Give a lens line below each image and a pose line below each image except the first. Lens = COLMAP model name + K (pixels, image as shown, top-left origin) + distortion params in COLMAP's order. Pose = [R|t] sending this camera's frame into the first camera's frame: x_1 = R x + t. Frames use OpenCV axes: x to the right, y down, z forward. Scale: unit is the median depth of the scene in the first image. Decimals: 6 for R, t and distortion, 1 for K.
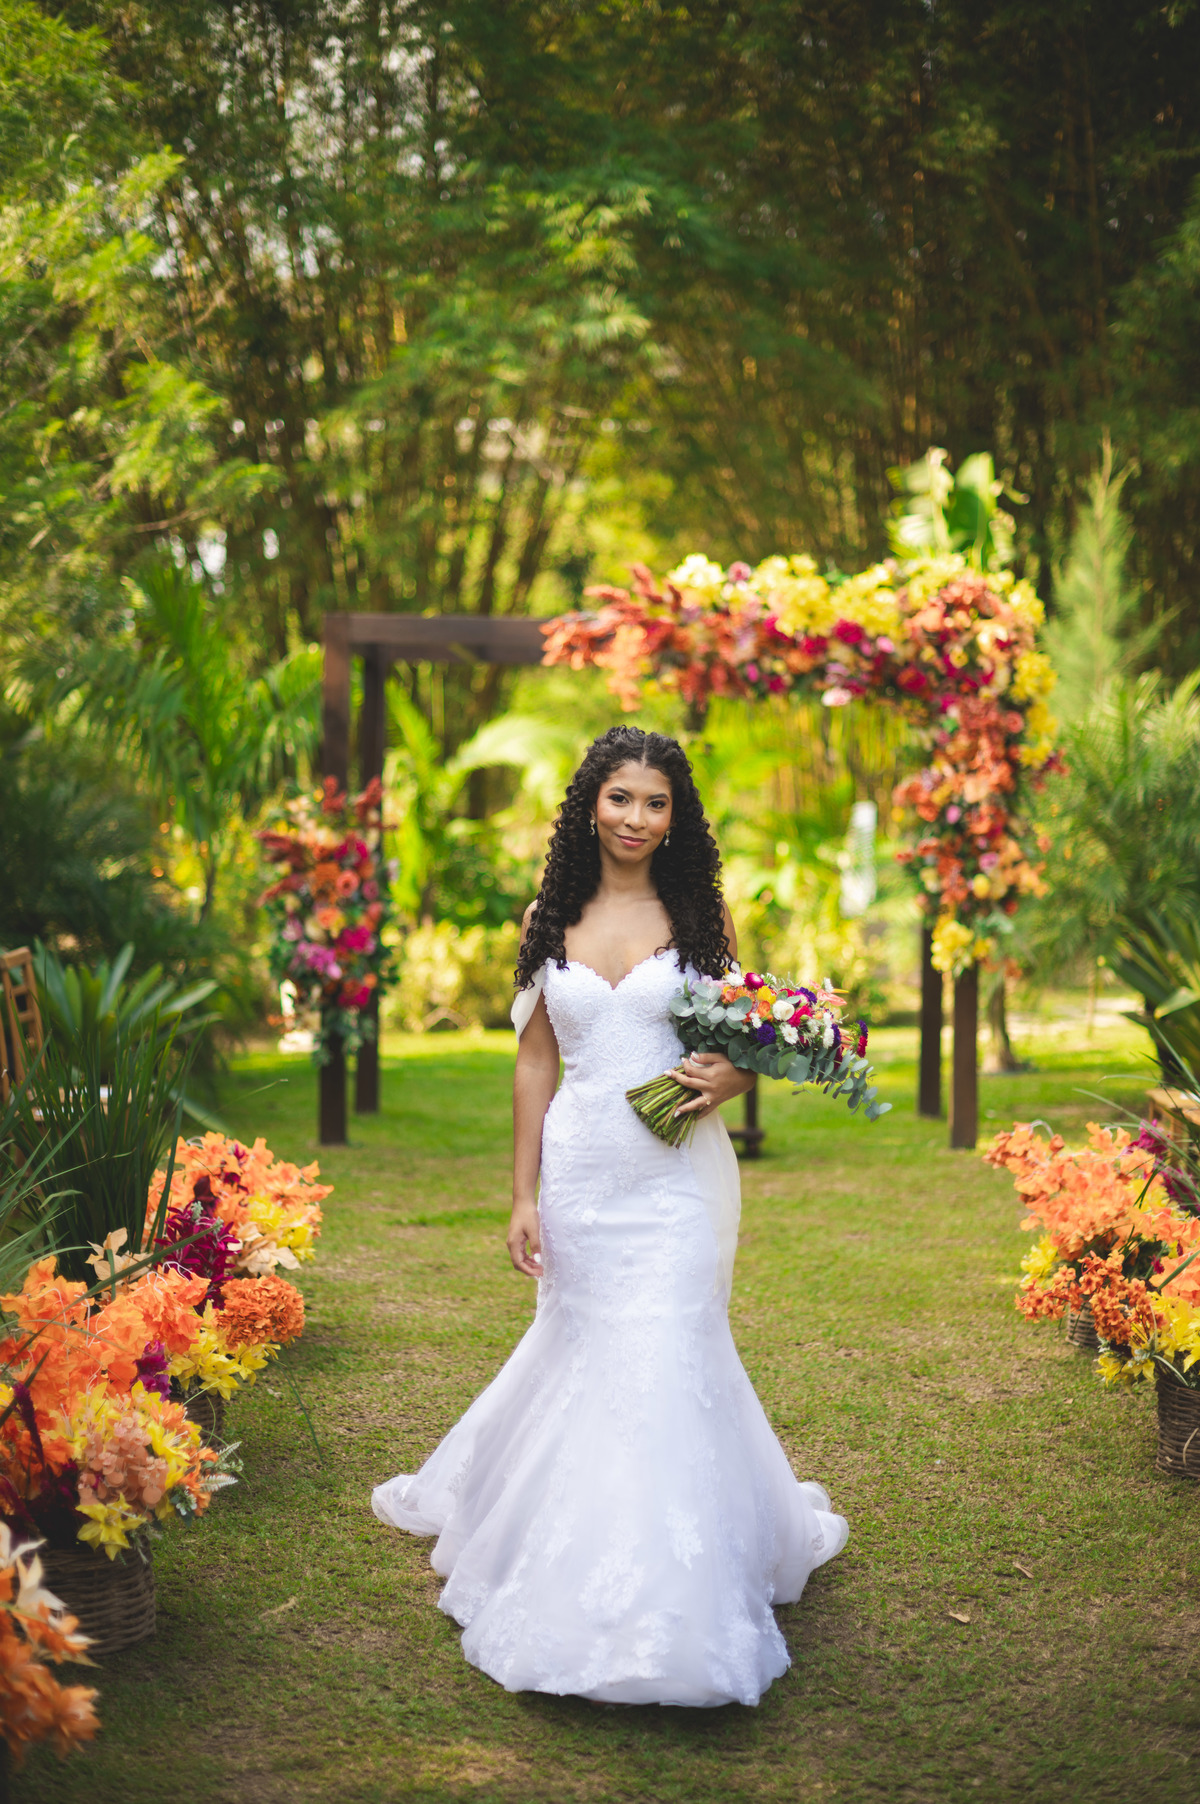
lens RADIAL K [[2506.3, 0, 600.0], [0, 2506.3, 902.0], [0, 0, 1]] dist [-0.260907, -0.015338]
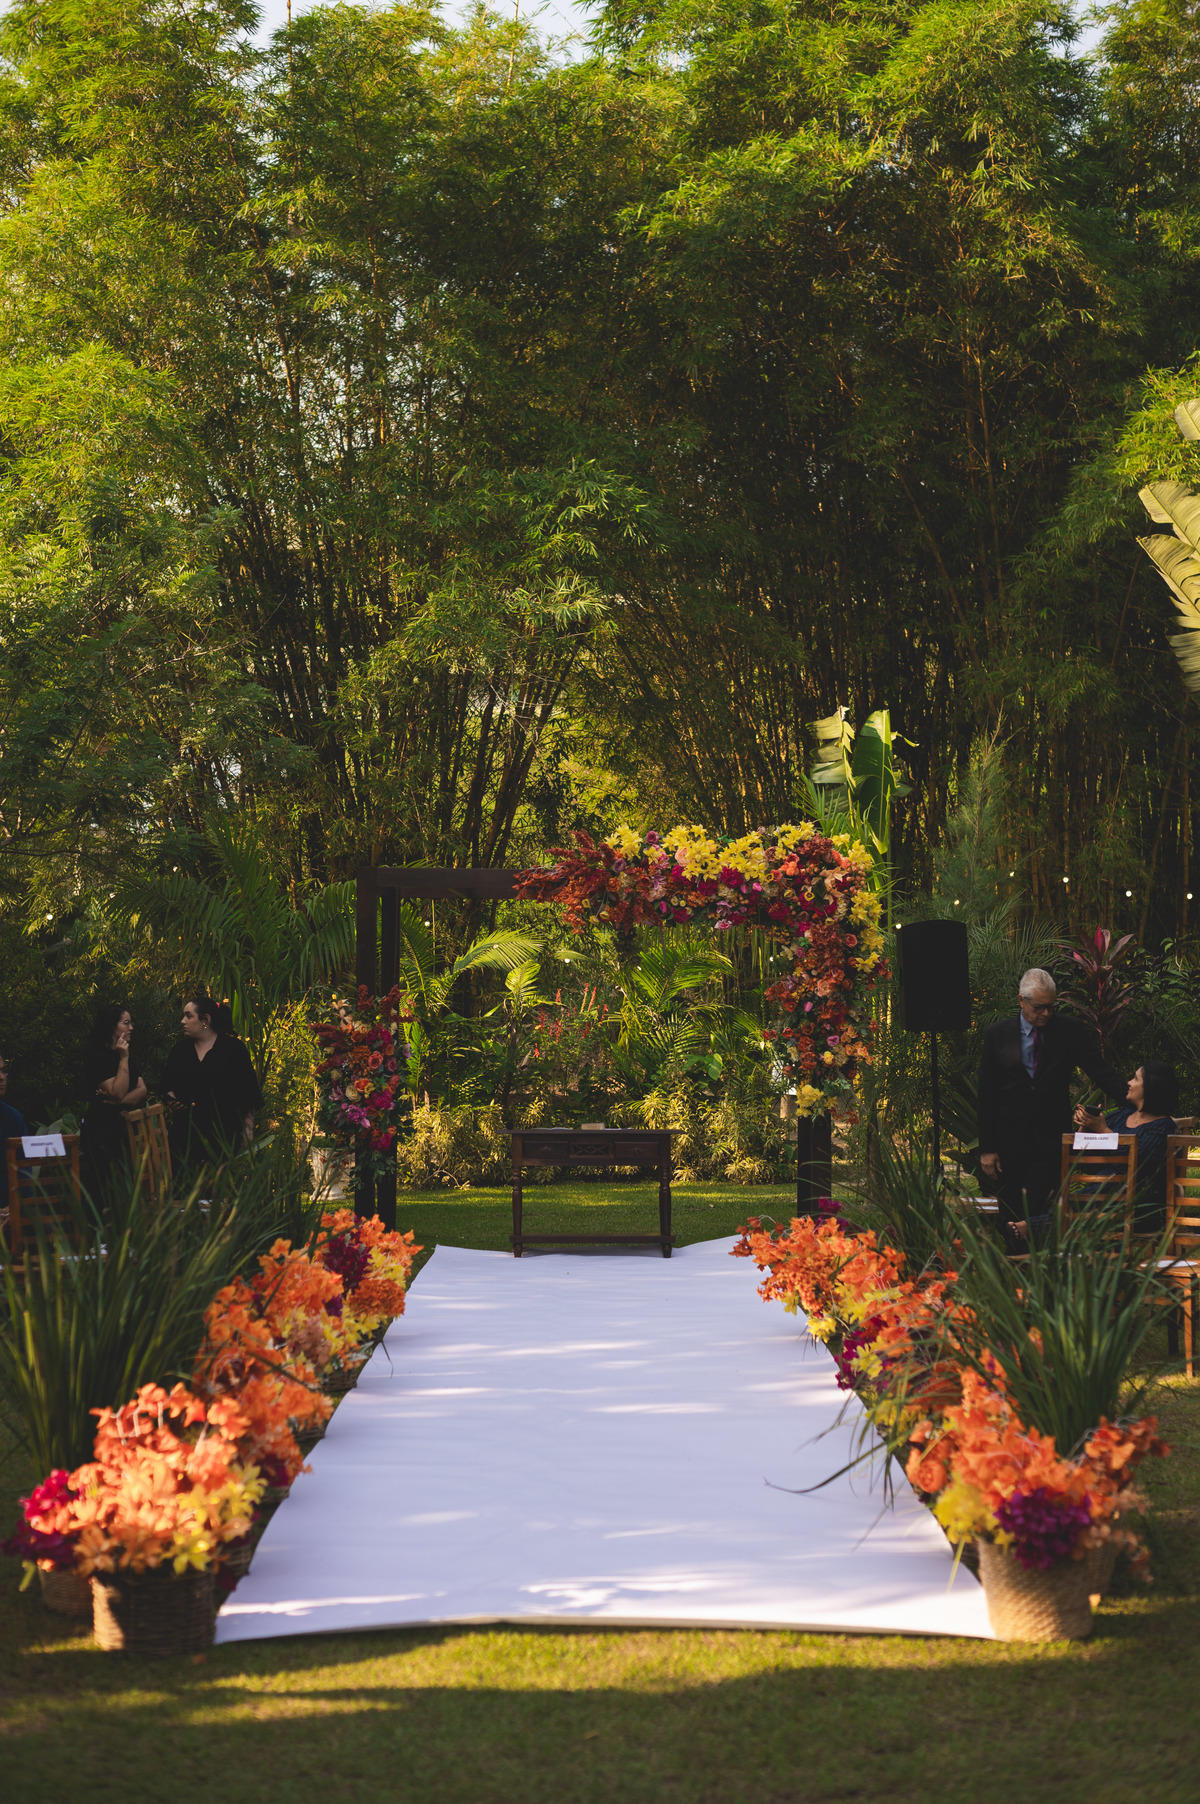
lens RADIAL K [[2506.3, 0, 600.0], [0, 2506.3, 902.0], [0, 0, 1]] dist [-0.260907, -0.015338]
pose [[0.999943, -0.008630, 0.006231, 0.016397], [0.009099, 0.996774, -0.079740, 0.016821], [-0.005523, 0.079792, 0.996796, -0.399350]]
